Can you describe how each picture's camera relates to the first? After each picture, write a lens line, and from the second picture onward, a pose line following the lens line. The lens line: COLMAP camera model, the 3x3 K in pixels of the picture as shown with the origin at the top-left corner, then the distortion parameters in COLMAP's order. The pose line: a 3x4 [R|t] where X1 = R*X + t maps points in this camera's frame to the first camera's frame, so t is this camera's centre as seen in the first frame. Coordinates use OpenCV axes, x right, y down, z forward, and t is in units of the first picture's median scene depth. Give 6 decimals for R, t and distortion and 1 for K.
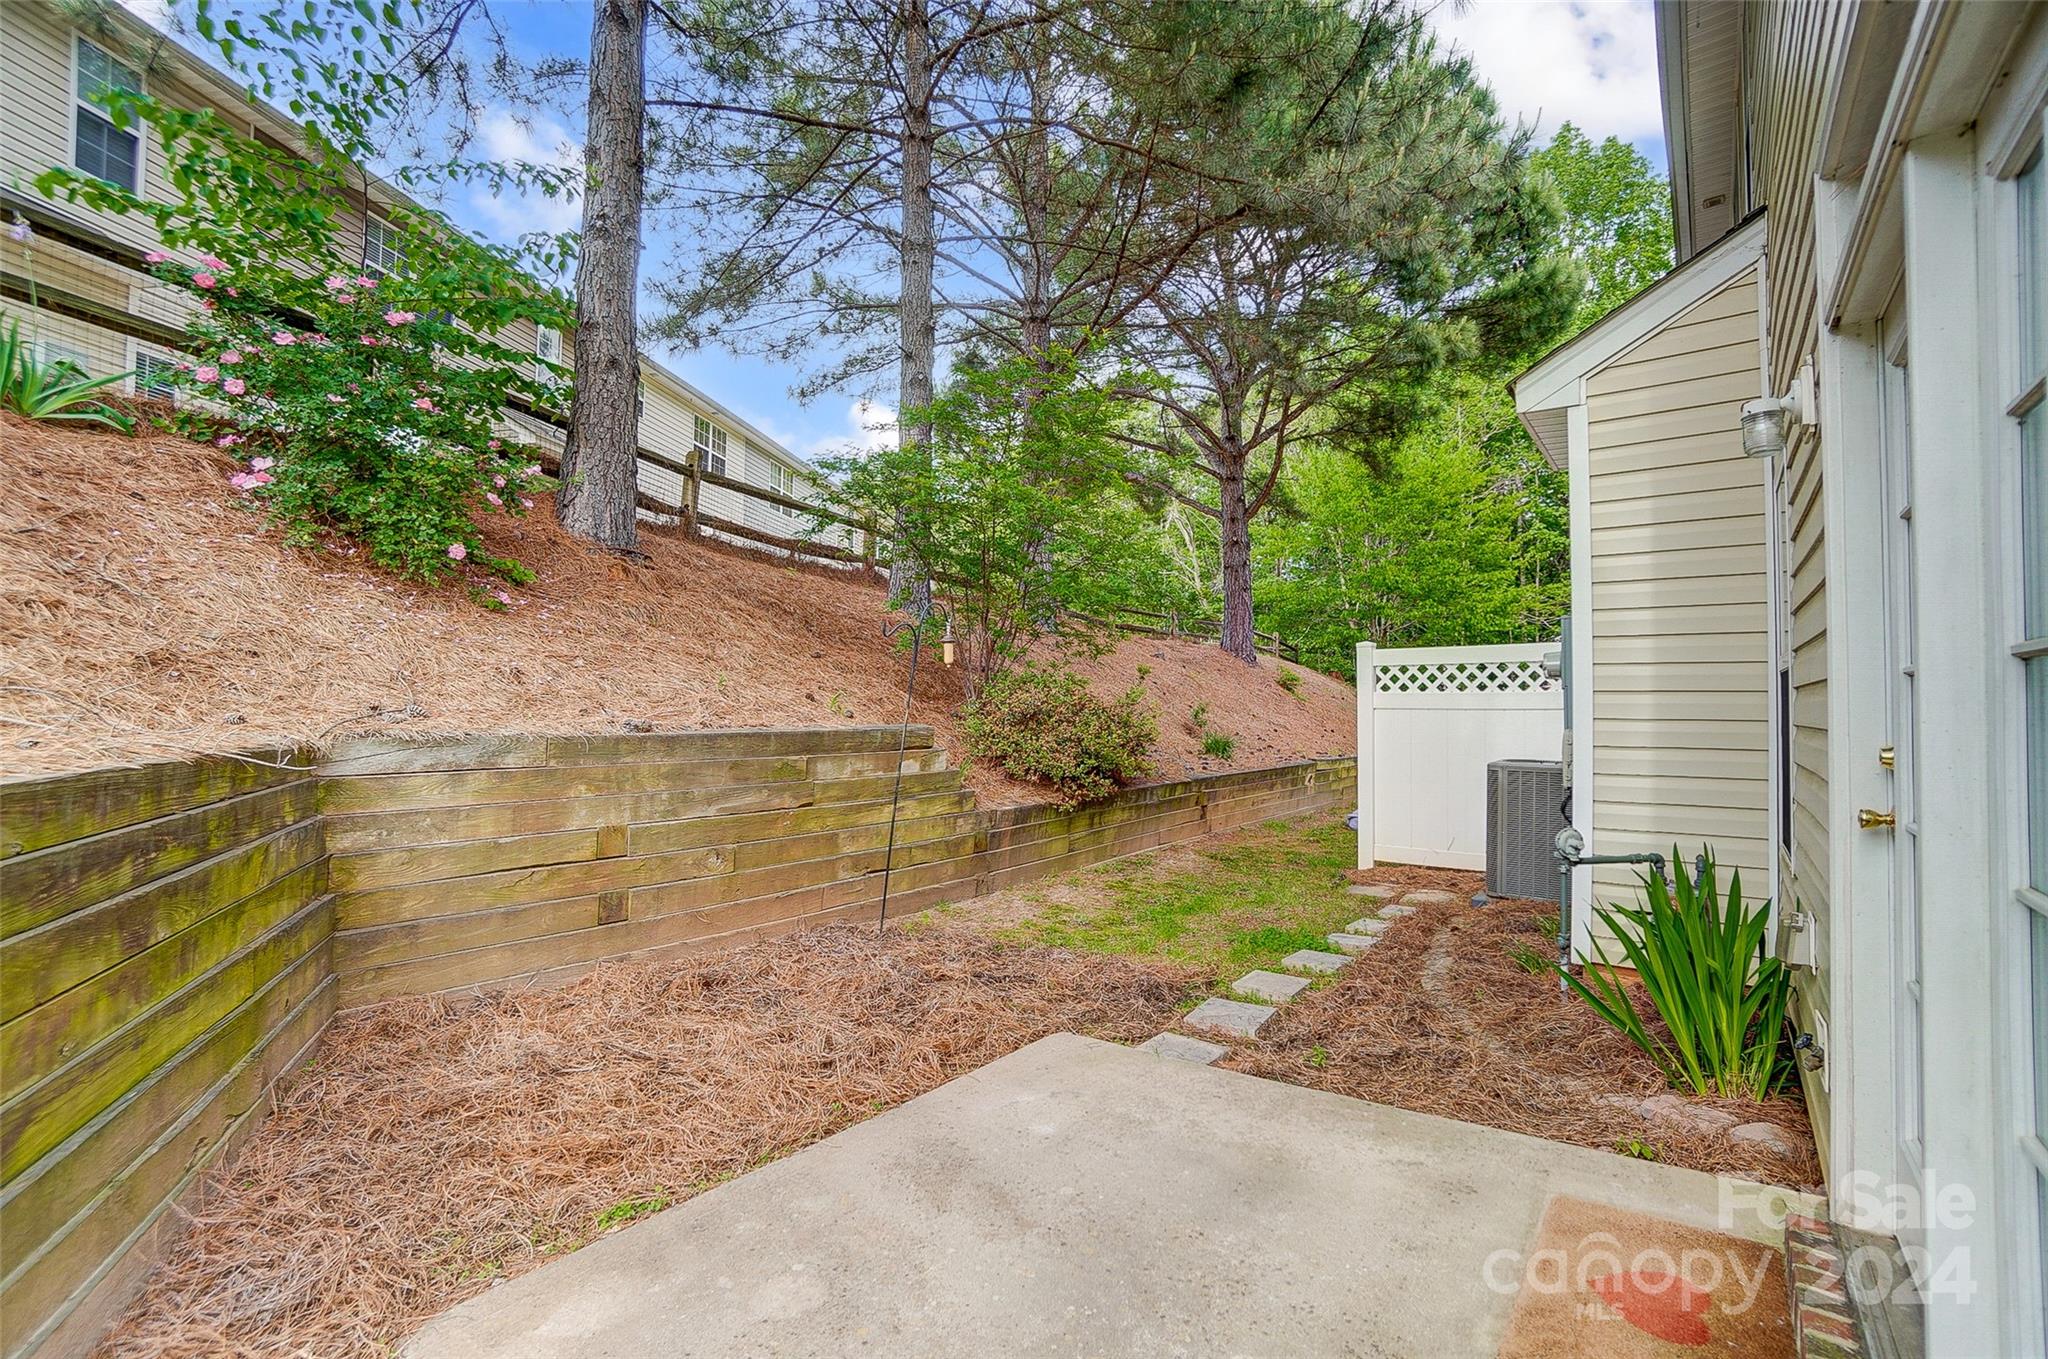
lens RADIAL K [[898.7, 0, 1034.4], [0, 898.7, 680.2], [0, 0, 1]] dist [-0.052836, 0.018751]
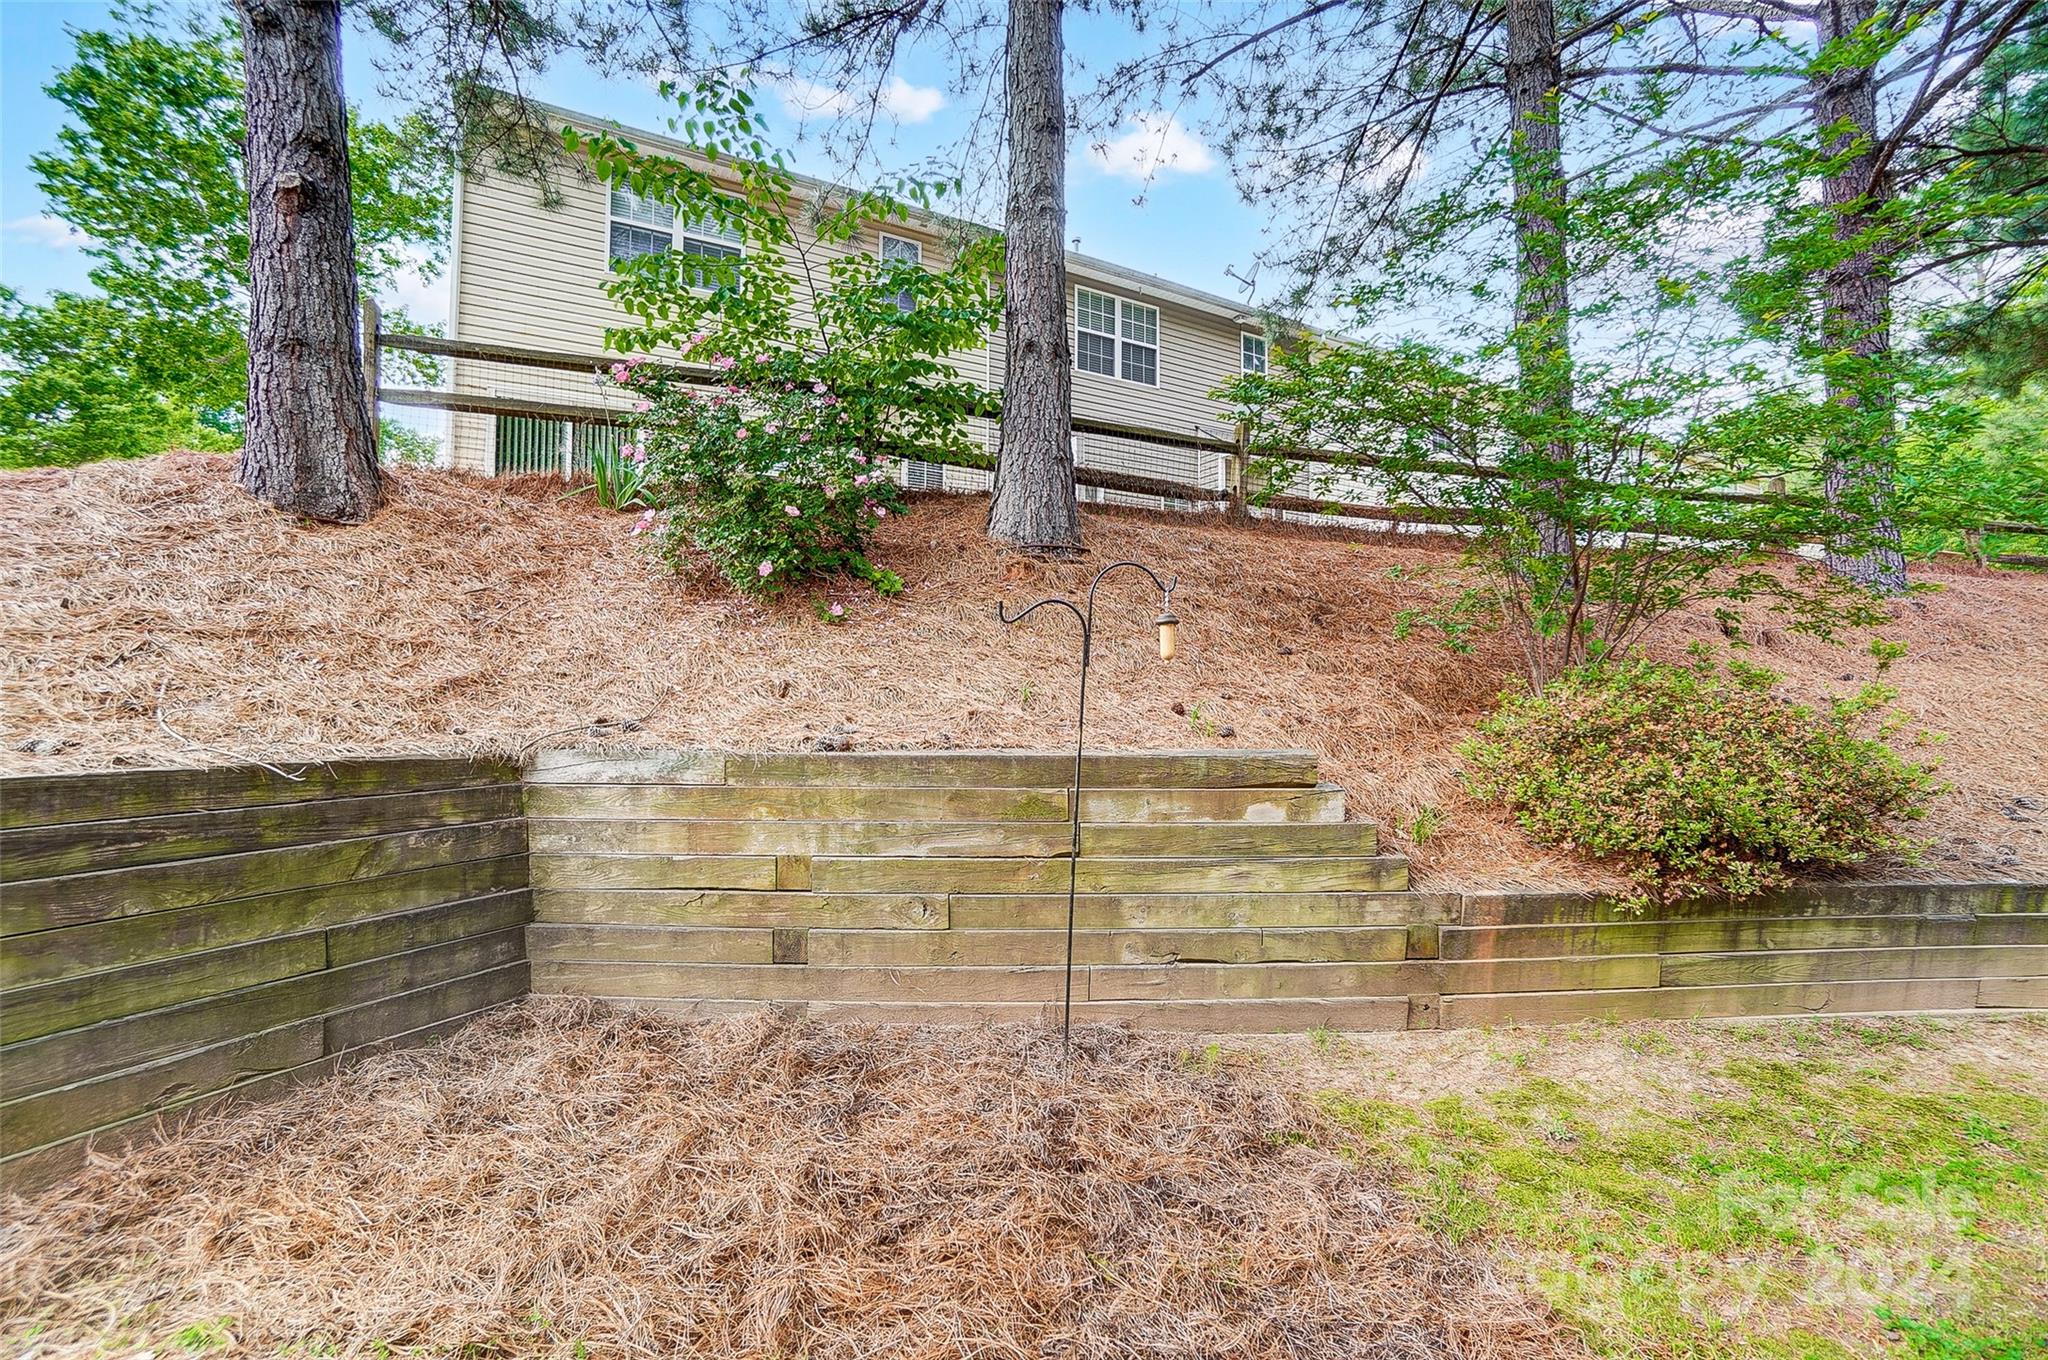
lens RADIAL K [[898.7, 0, 1034.4], [0, 898.7, 680.7], [0, 0, 1]] dist [-0.052836, 0.018751]
pose [[0.630201, -0.017202, -0.776241, 0.320524], [0.017578, 0.999814, -0.007885, -0.000254], [0.776233, -0.008676, 0.630387, 0.526466]]
